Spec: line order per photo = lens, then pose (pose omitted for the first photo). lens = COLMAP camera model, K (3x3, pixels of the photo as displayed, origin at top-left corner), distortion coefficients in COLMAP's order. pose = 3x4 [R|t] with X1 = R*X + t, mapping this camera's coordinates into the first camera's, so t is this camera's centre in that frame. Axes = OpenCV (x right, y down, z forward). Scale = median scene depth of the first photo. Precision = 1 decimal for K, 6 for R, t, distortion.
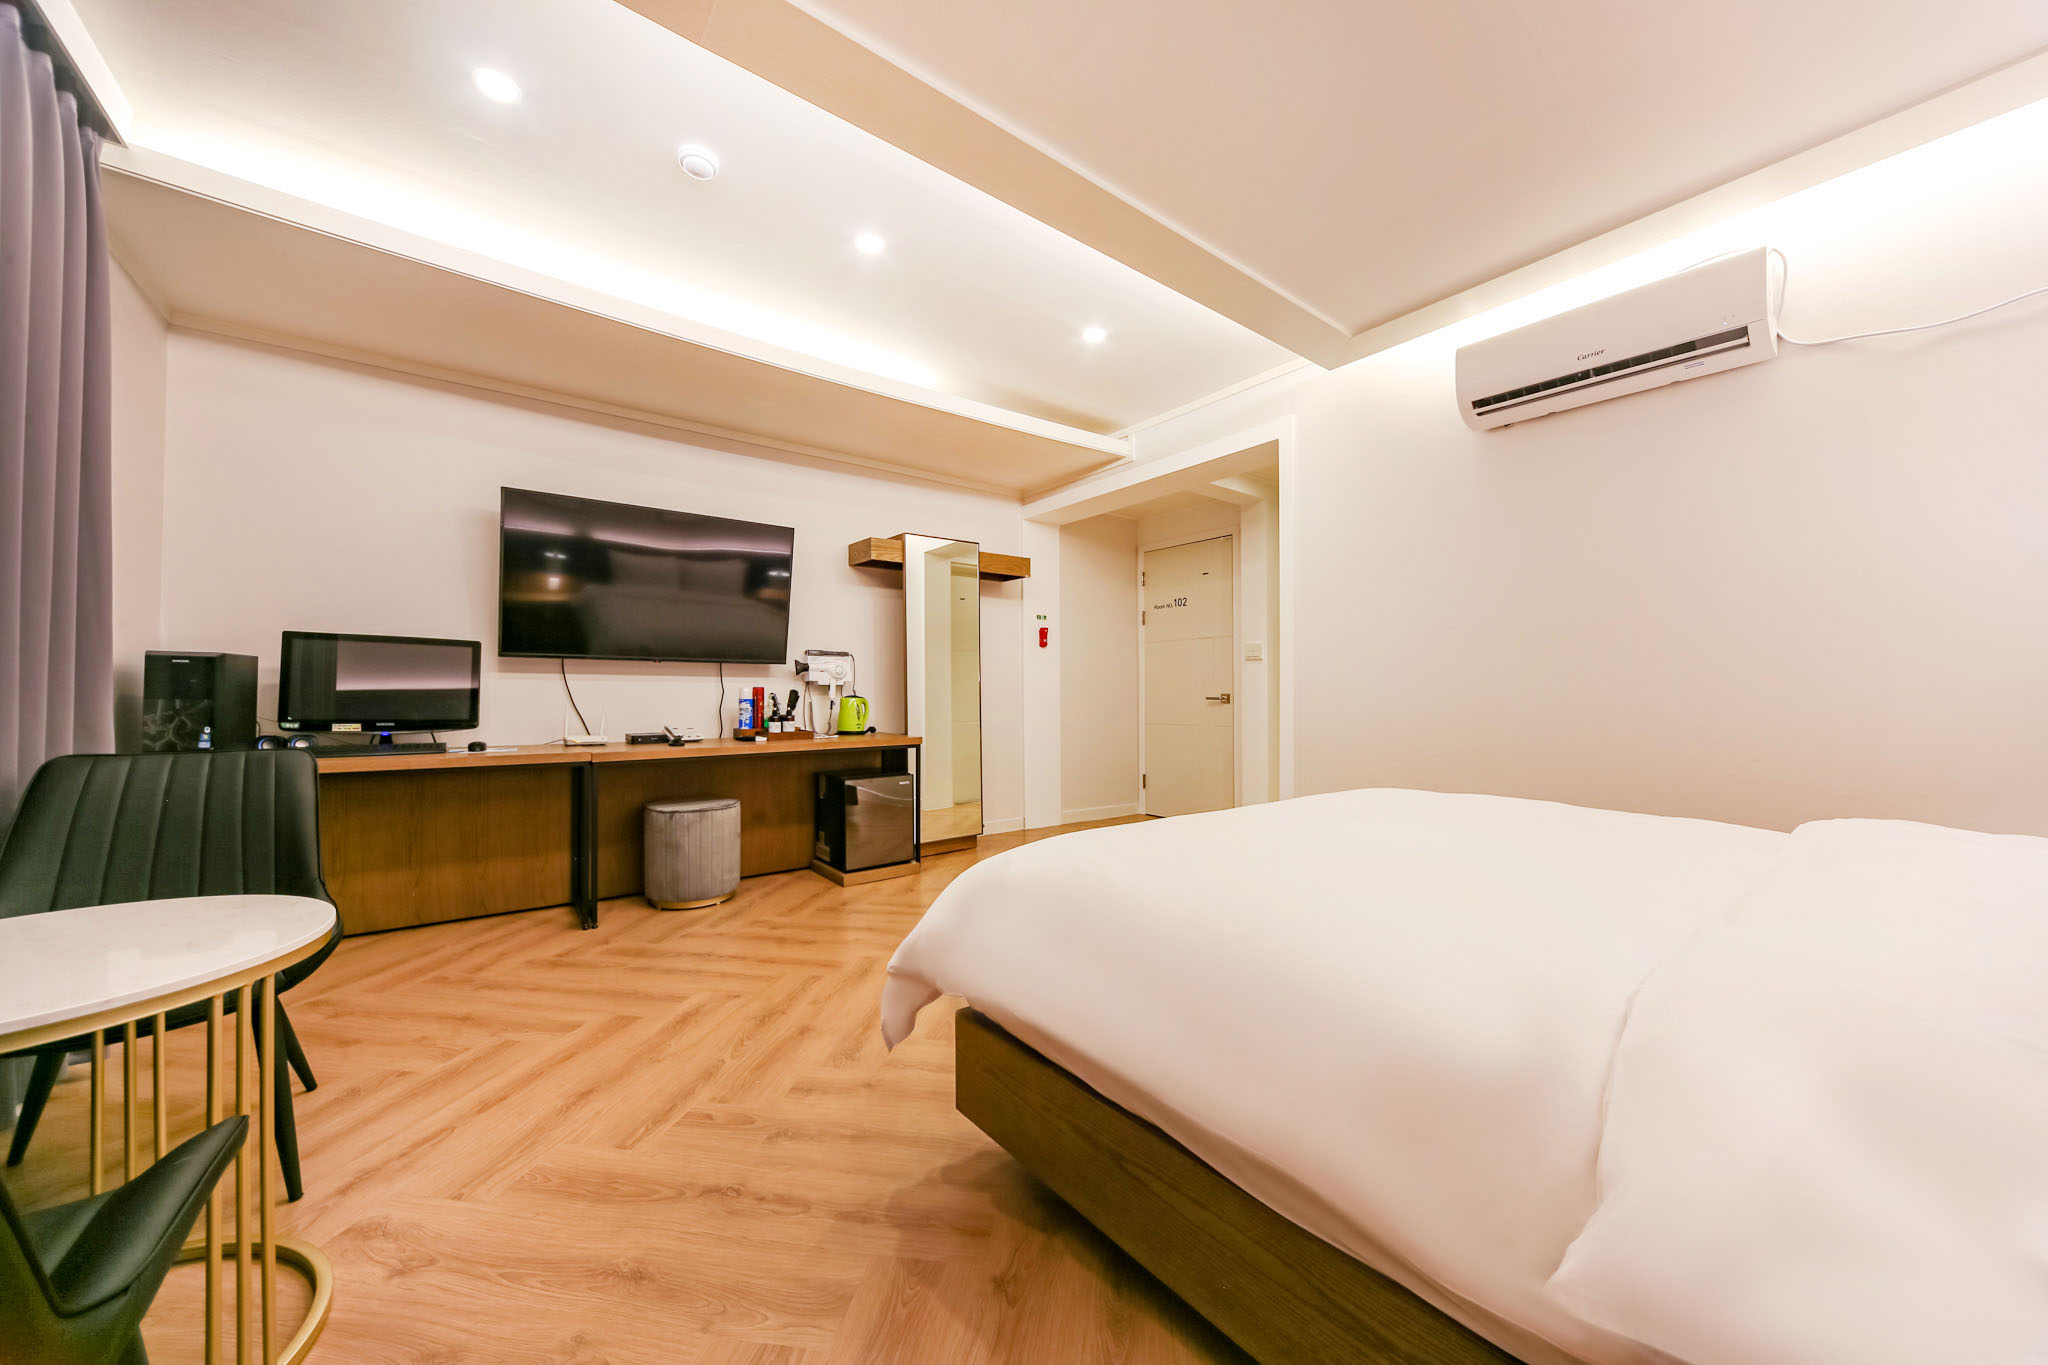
lens RADIAL K [[717.9, 0, 1014.1], [0, 717.9, 680.3], [0, 0, 1]] dist [-0.014535, 0.000655]
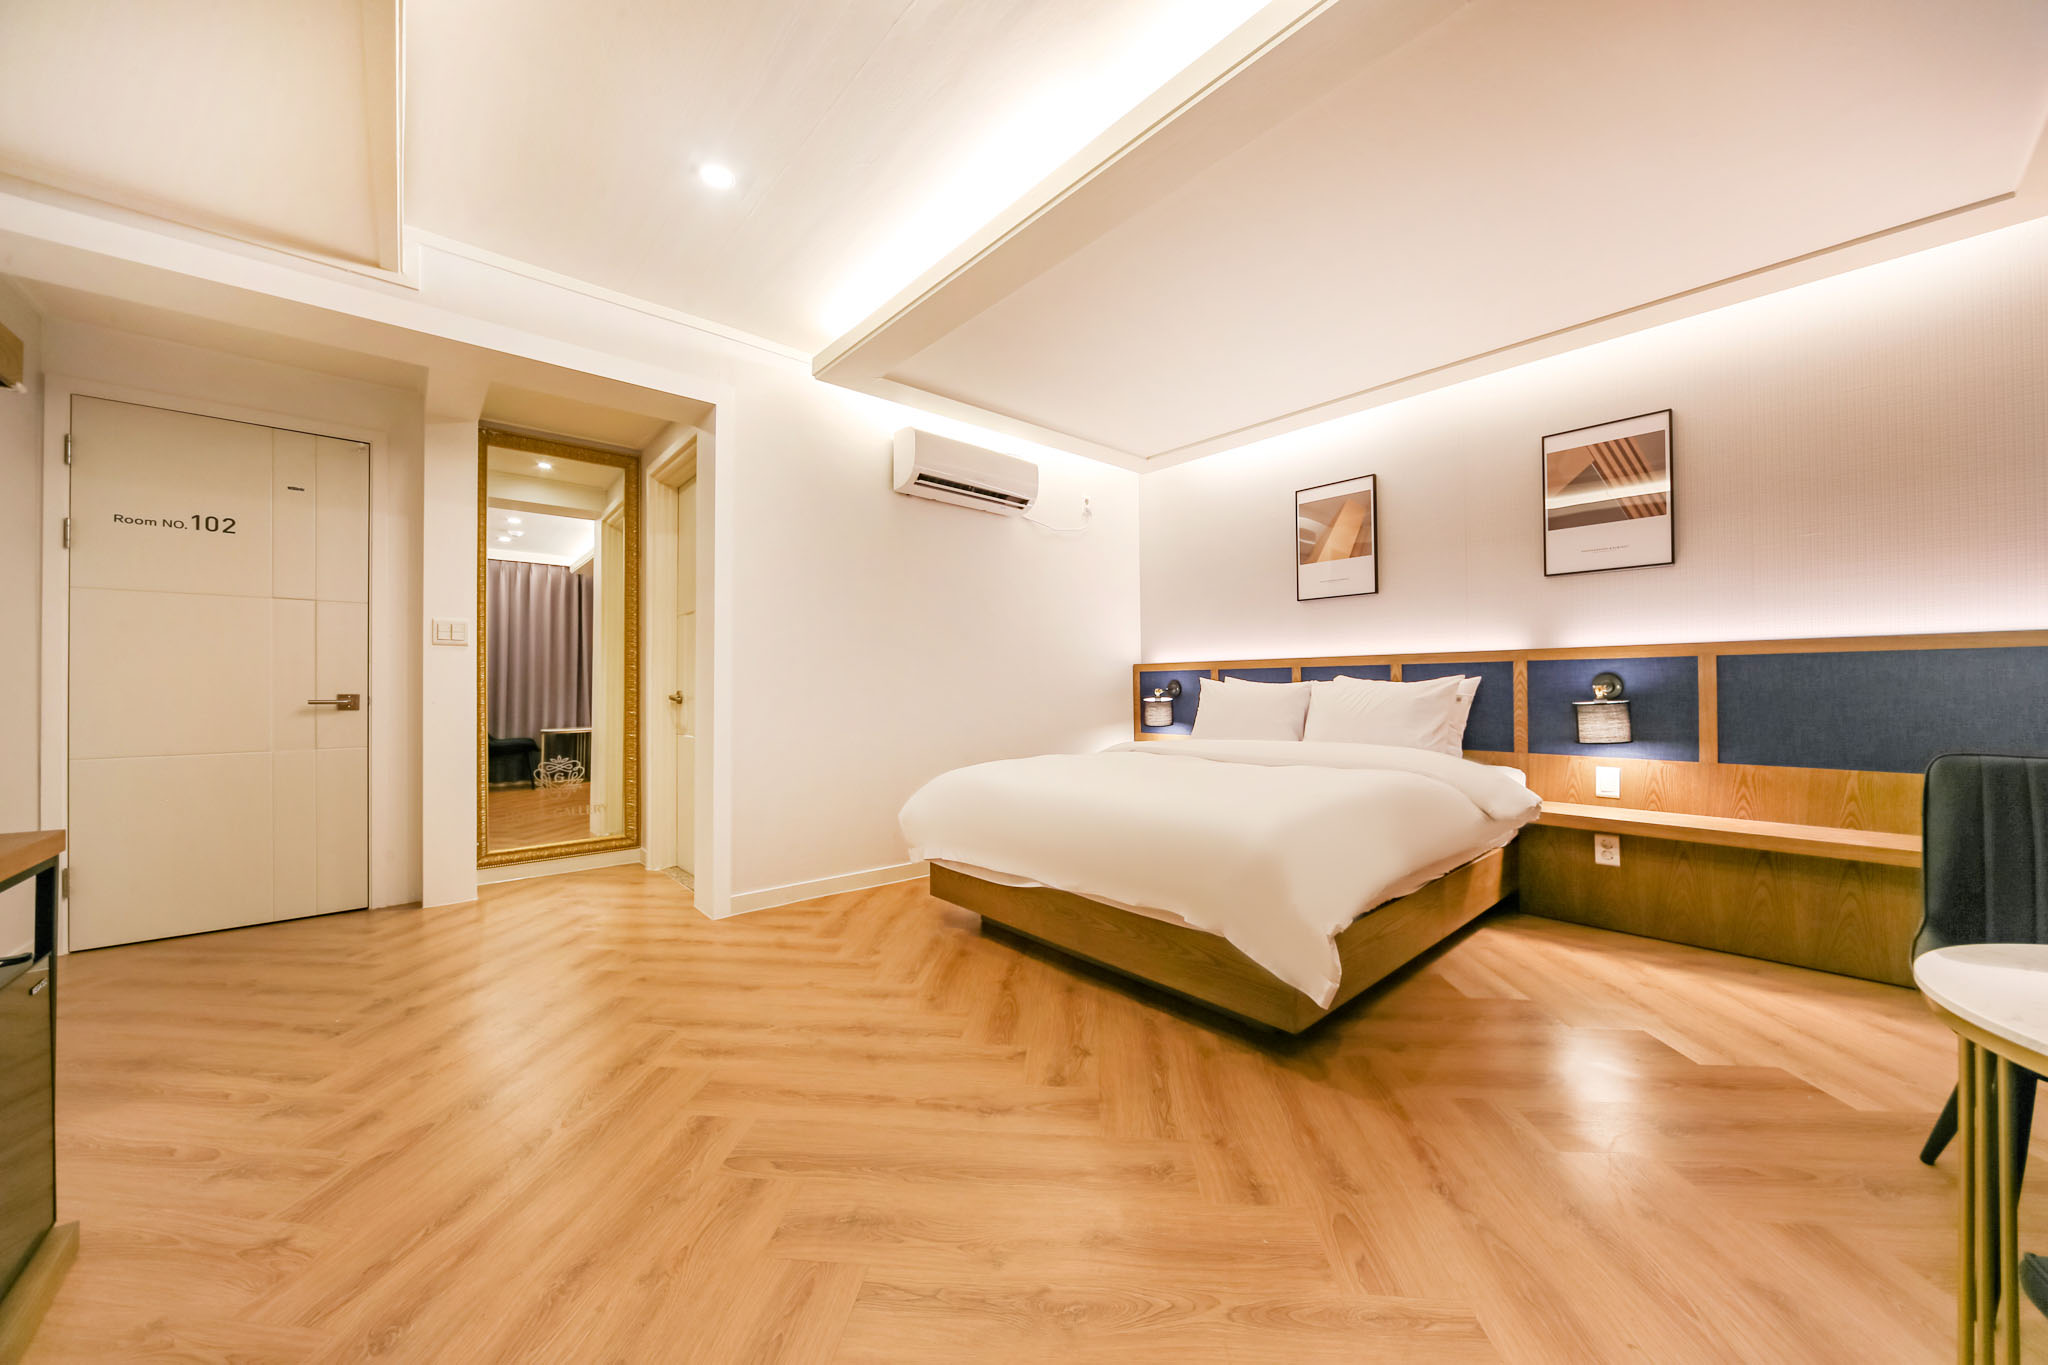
lens RADIAL K [[717.9, 0, 1041.2], [0, 717.9, 698.0], [0, 0, 1]] dist [-0.014535, 0.000655]
pose [[-0.086877, -0.007040, 0.996194, -0.860222], [-0.015018, 0.999871, 0.005756, 0.021905], [-0.996106, -0.014461, -0.086971, 1.070931]]
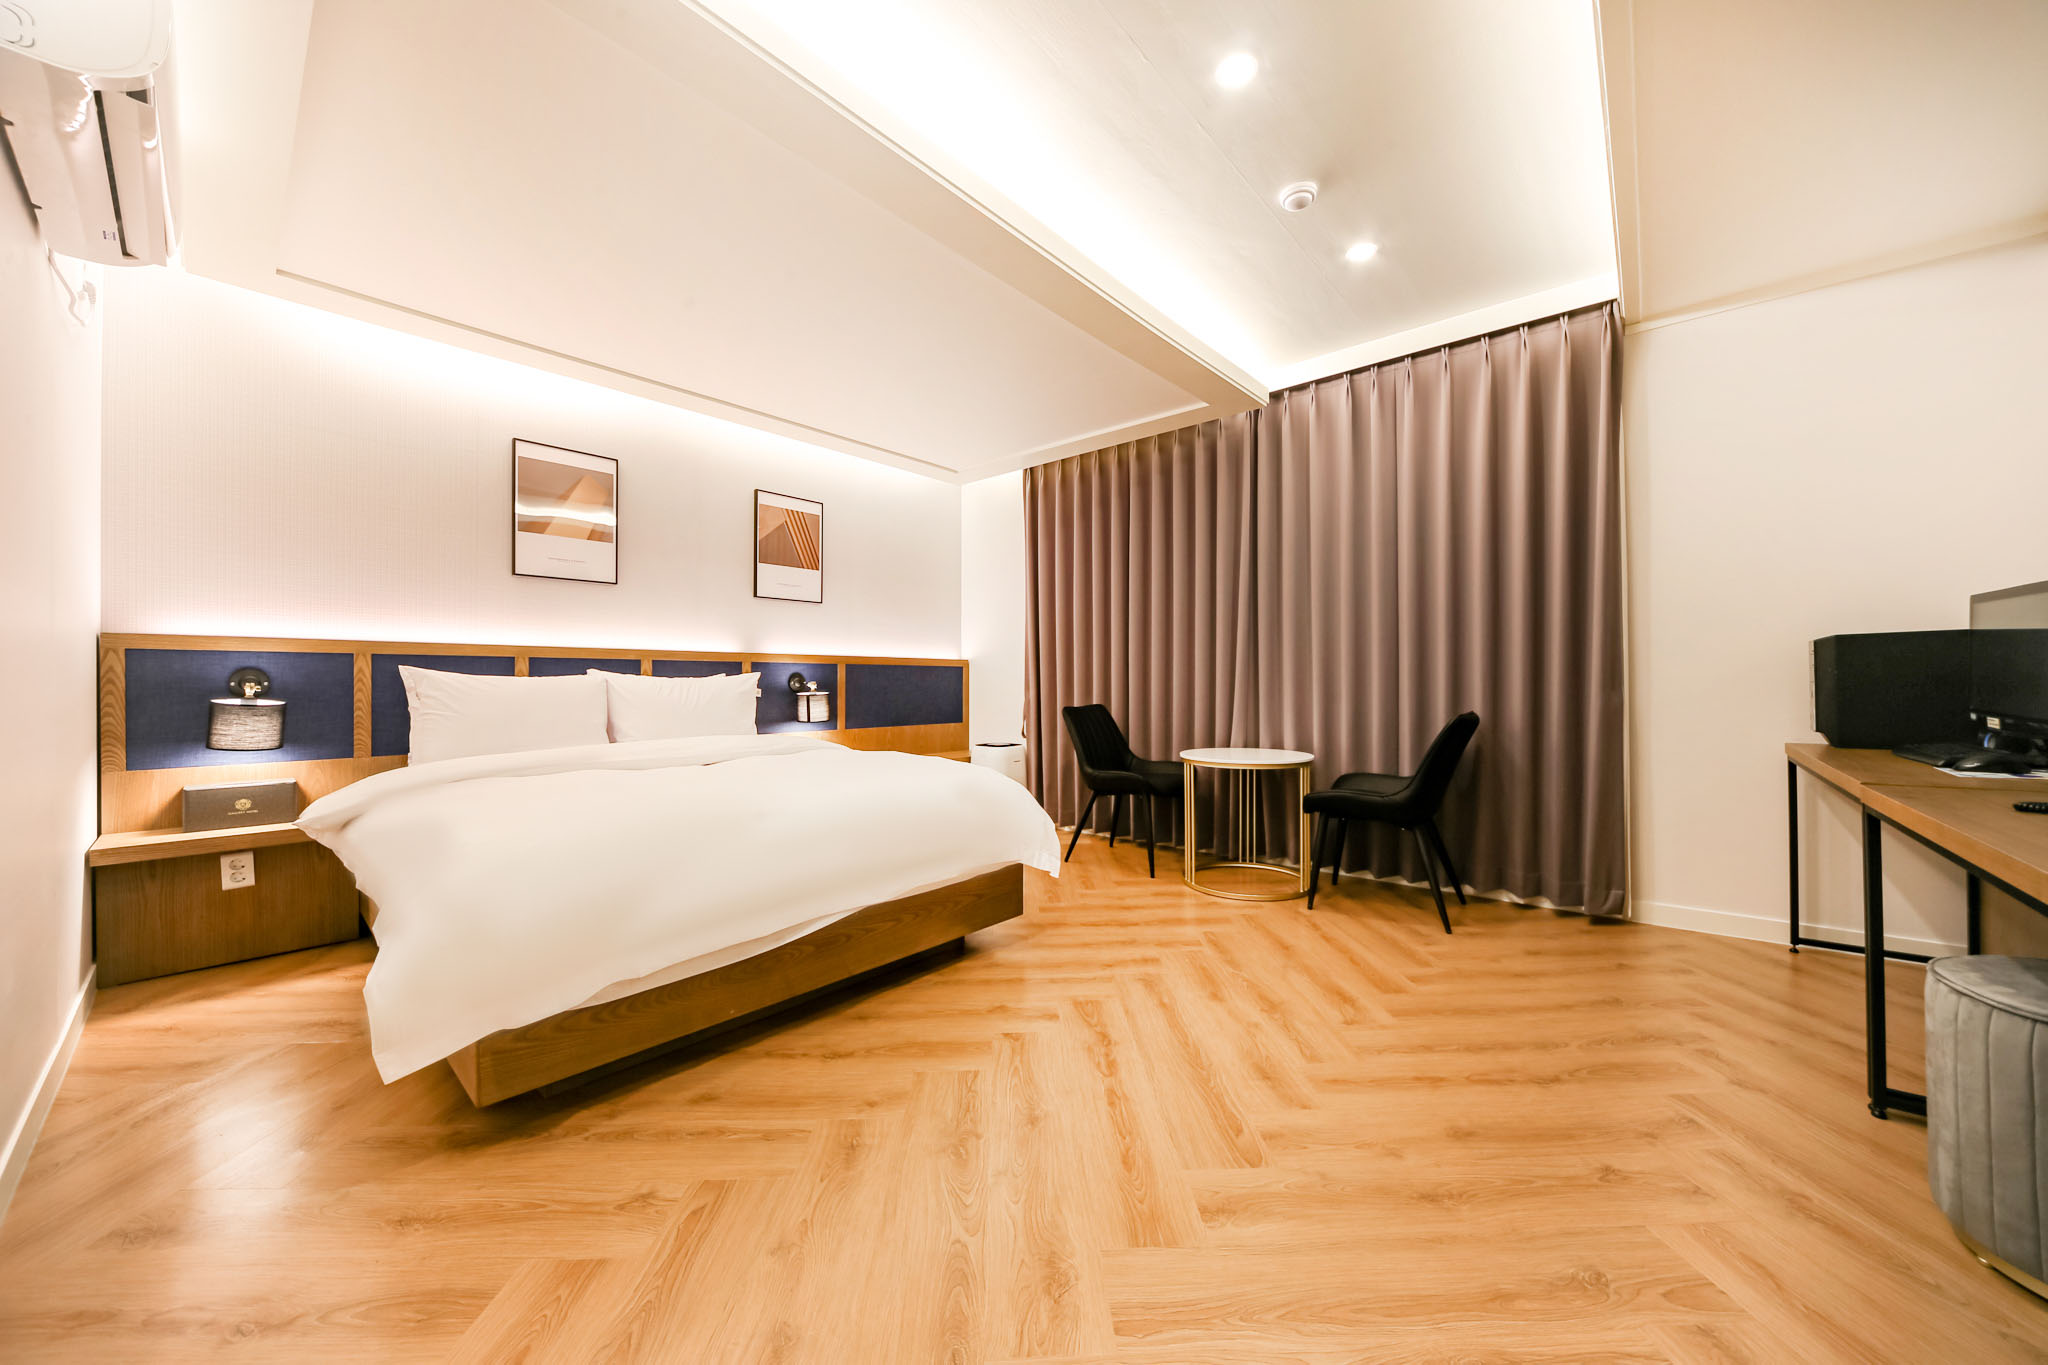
lens RADIAL K [[717.9, 0, 1021.4], [0, 717.9, 681.6], [0, 0, 1]] dist [-0.014535, 0.000655]
pose [[-0.980828, 0.006343, -0.194770, 0.188142], [0.010707, 0.999714, -0.021361, 0.038932], [0.194579, -0.023037, -0.980616, 1.924908]]
